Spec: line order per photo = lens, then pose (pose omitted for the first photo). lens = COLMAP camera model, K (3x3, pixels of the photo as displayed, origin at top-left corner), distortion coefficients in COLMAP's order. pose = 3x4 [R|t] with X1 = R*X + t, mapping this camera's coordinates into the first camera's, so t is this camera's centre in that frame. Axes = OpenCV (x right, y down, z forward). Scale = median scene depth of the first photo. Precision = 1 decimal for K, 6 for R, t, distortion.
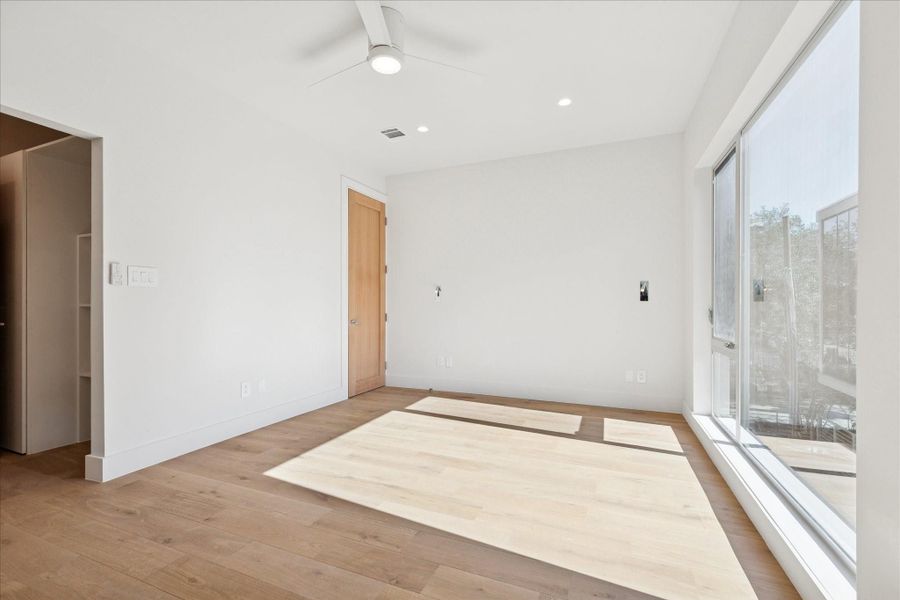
lens RADIAL K [[398.2, 0, 450.0], [0, 398.2, 300.0], [0, 0, 1]] dist [-0.001448, -0.000098]
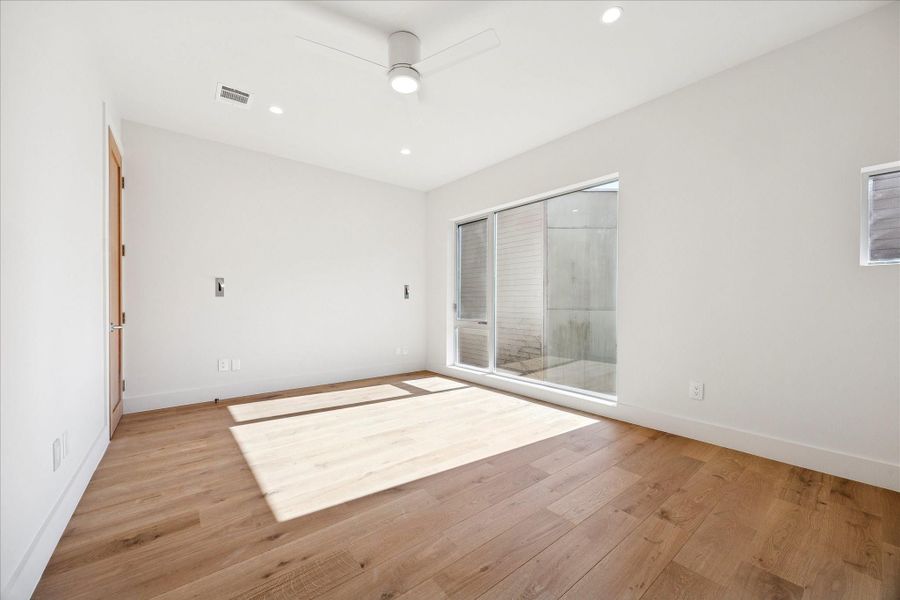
lens RADIAL K [[346.7, 0, 450.0], [0, 346.7, 300.0], [0, 0, 1]] dist [0.000942, 0.000016]
pose [[0.471298, 0.005486, 0.881957, -0.784365], [-0.014016, 0.999901, 0.001271, 0.004595], [-0.881863, -0.012960, 0.471328, 0.351111]]
